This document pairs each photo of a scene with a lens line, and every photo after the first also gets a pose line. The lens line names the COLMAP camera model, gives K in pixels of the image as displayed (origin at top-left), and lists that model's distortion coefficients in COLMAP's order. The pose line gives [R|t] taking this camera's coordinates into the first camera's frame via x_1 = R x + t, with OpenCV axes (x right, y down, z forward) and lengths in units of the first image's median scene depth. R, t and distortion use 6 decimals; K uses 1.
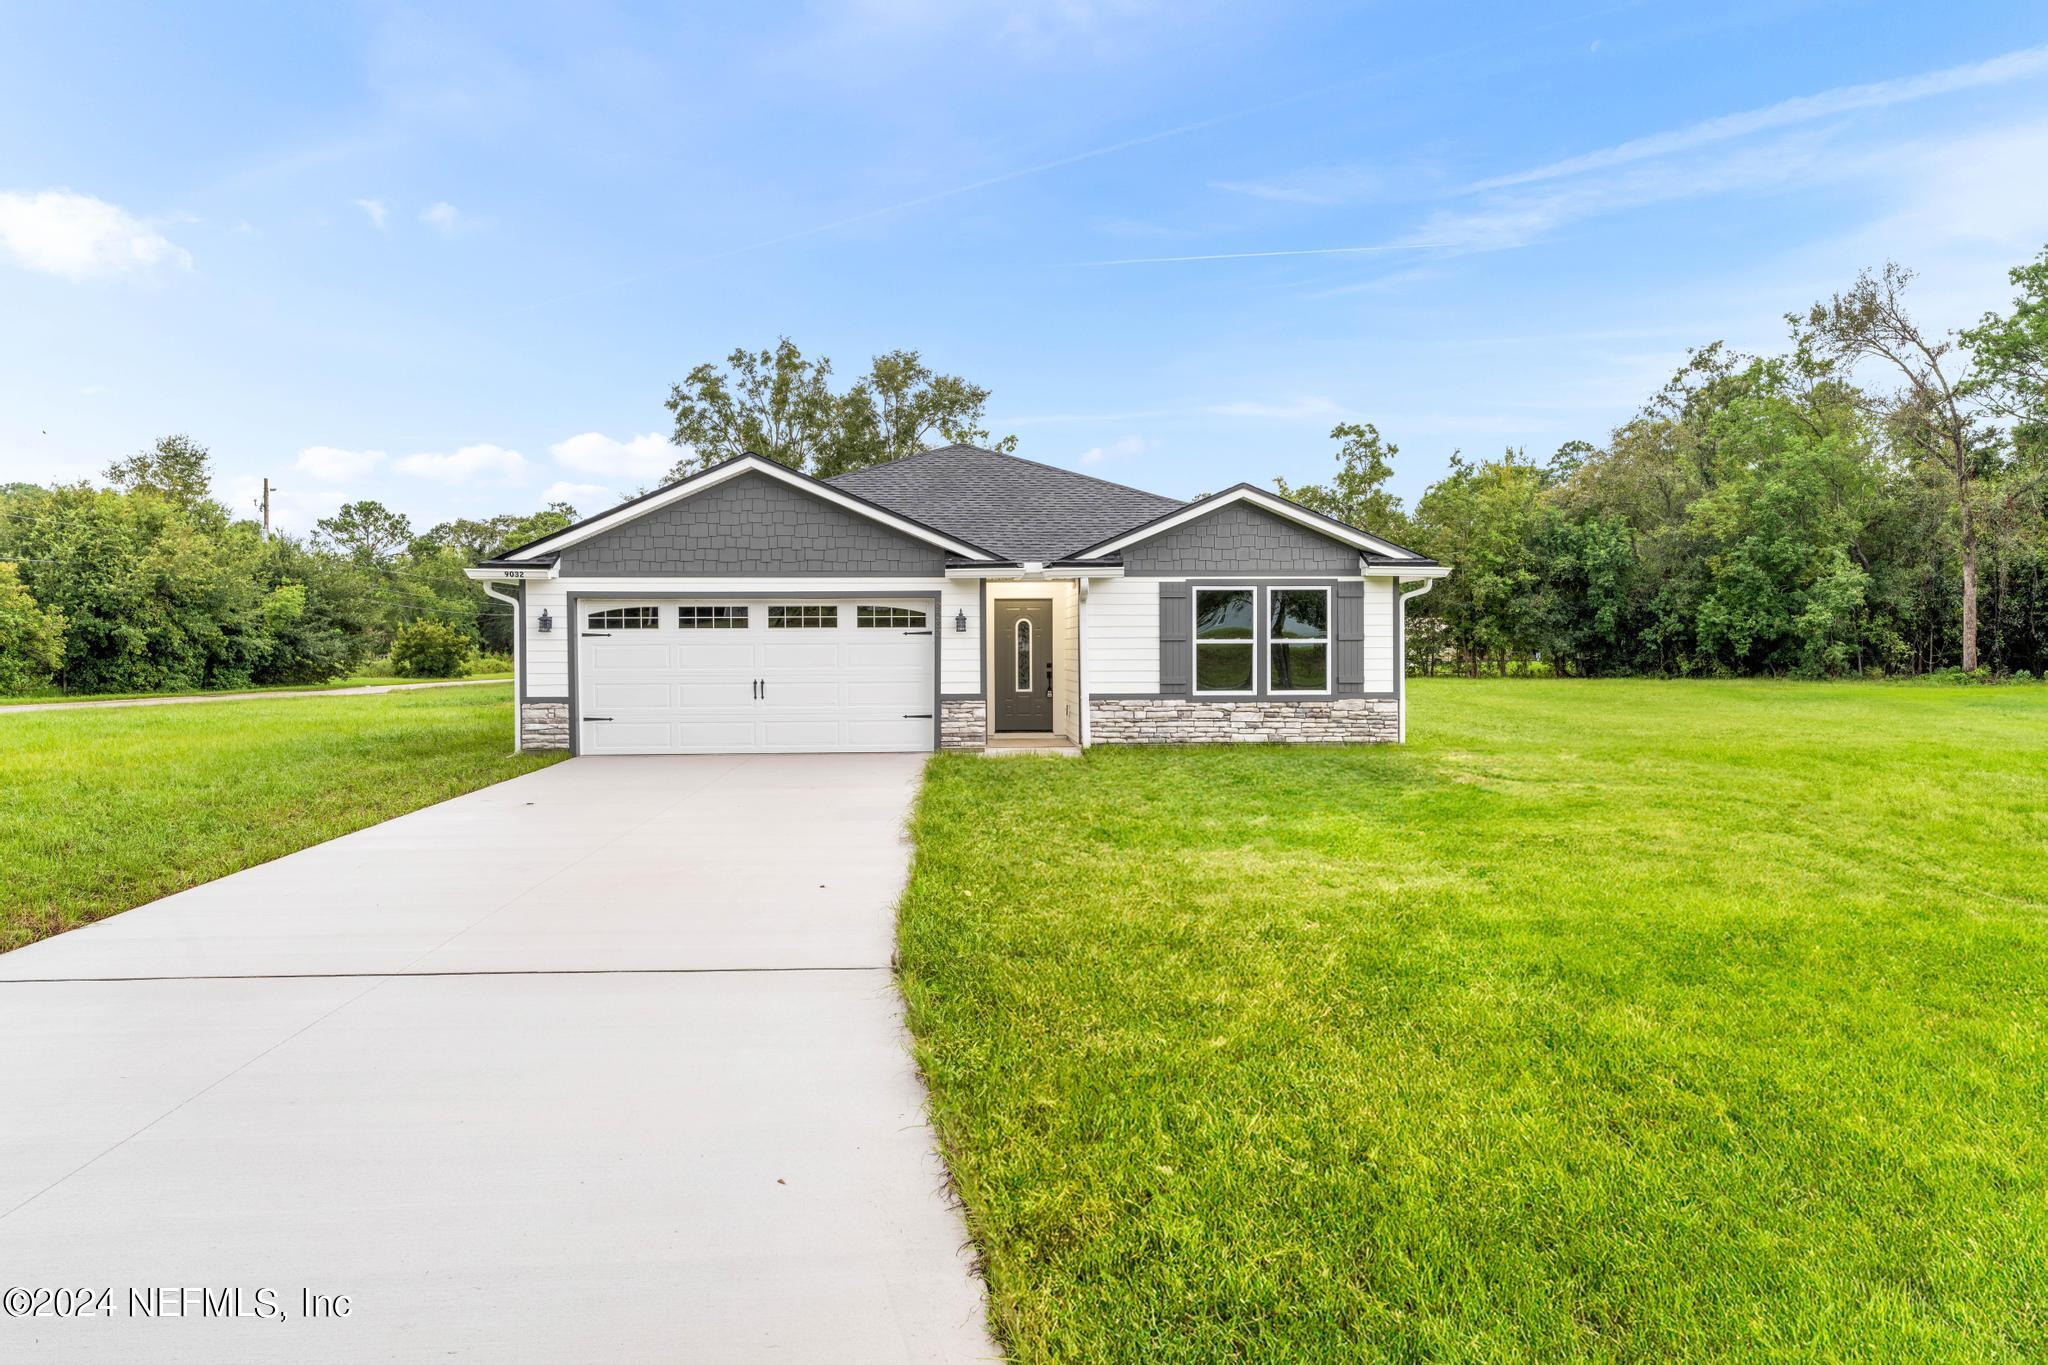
lens RADIAL K [[1366.3, 0, 1023.6], [0, 1366.3, 681.2], [0, 0, 1]] dist [0.000380, 0.000049]
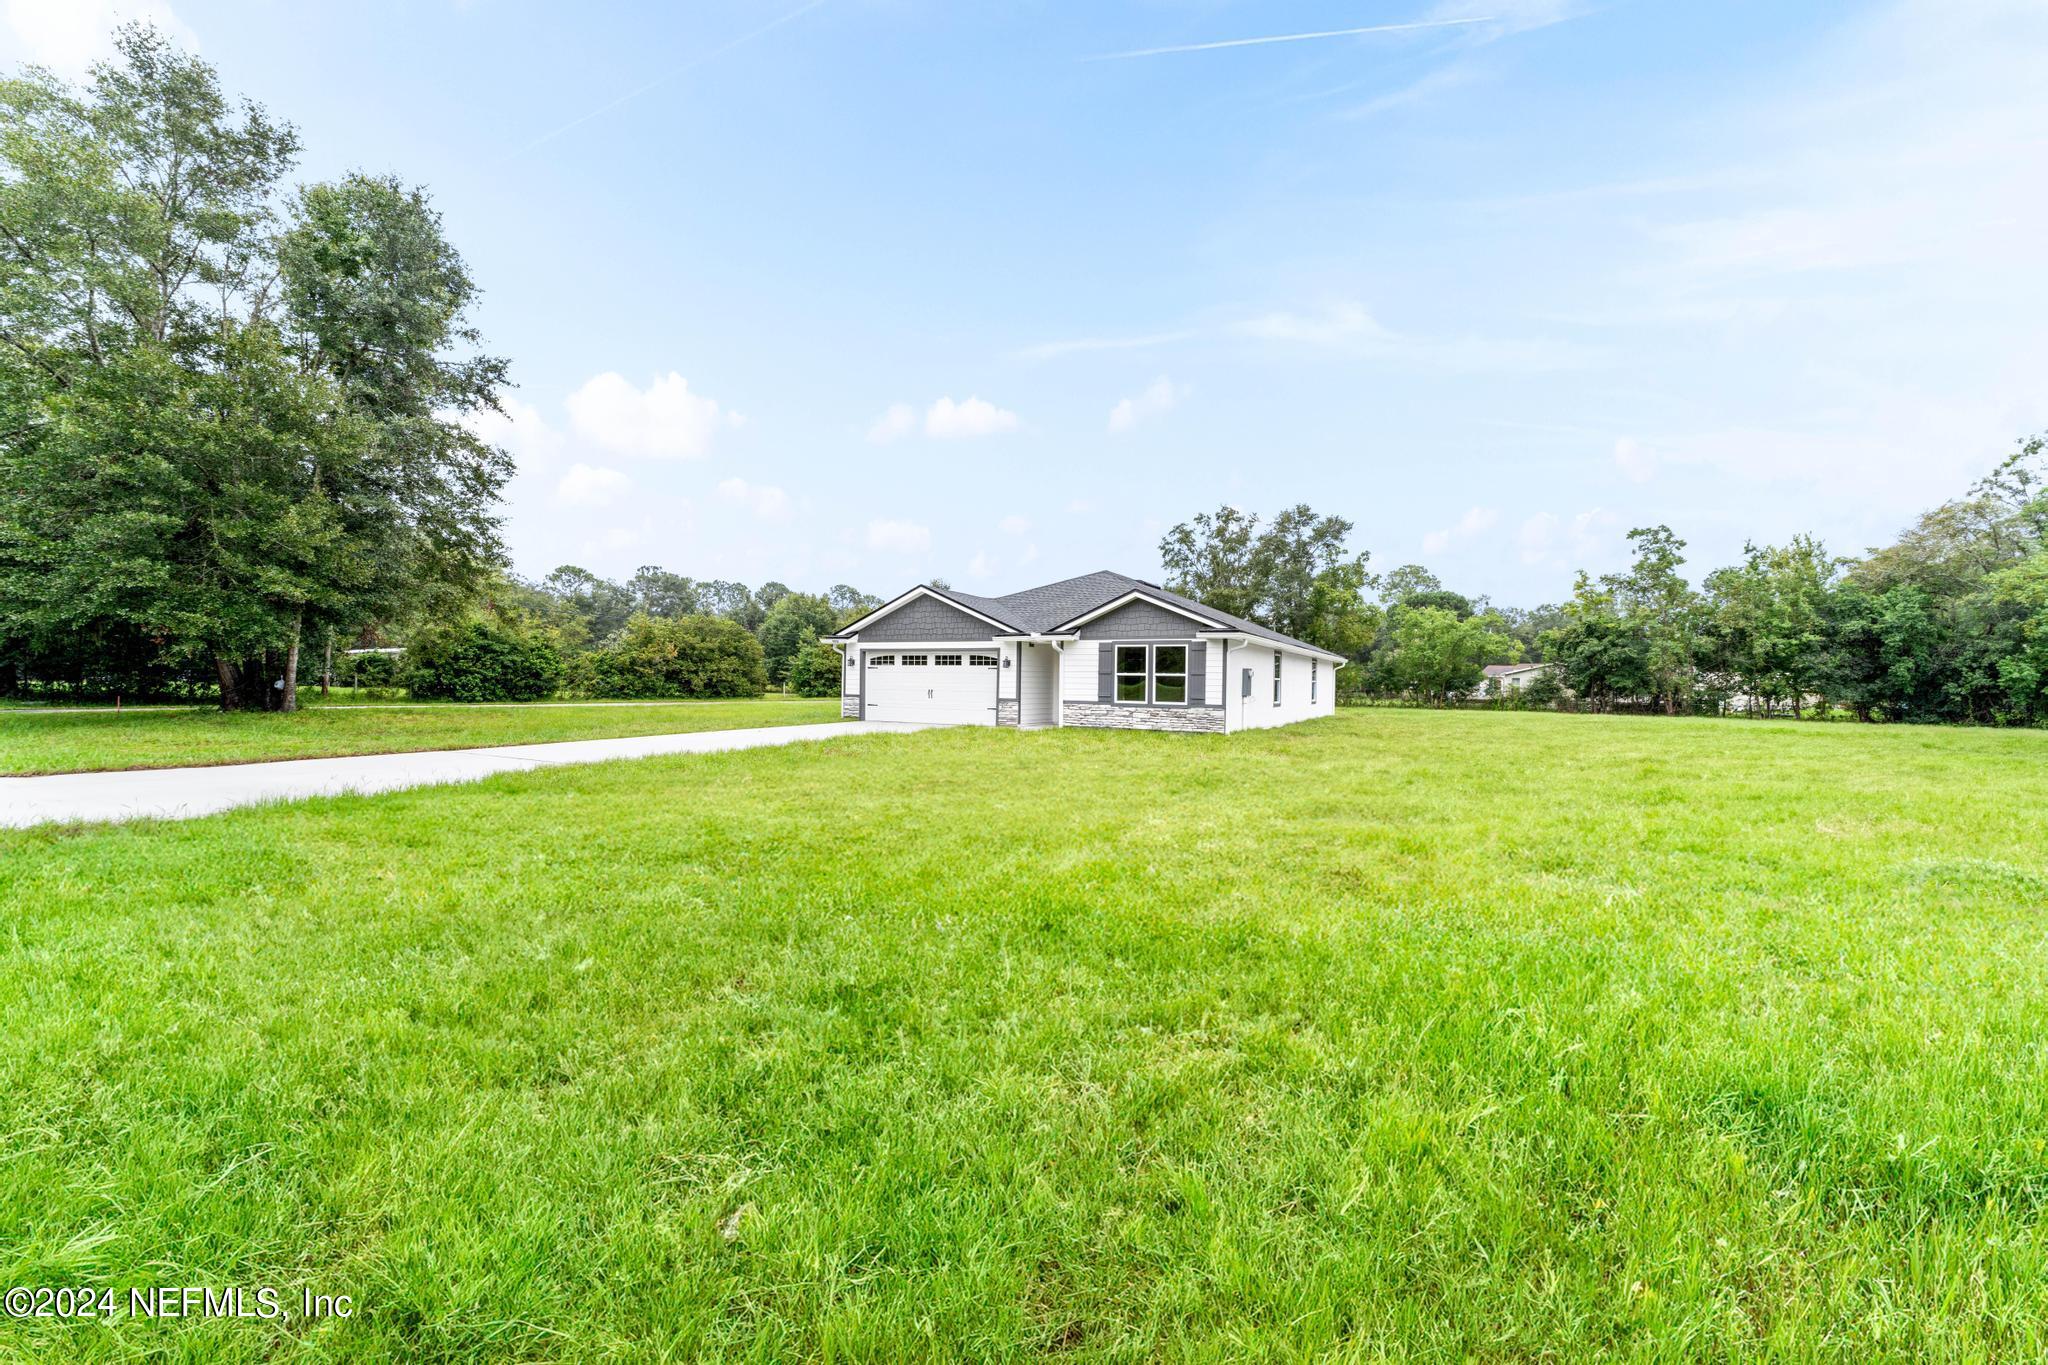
lens RADIAL K [[822.7, 0, 1022.1], [0, 822.7, 680.4], [0, 0, 1]] dist [0.000370, 0.000769]
pose [[0.848650, 0.017550, -0.528664, 0.609686], [-0.034459, 0.999161, -0.022146, 0.008896], [0.527831, 0.037012, 0.848542, -0.027904]]
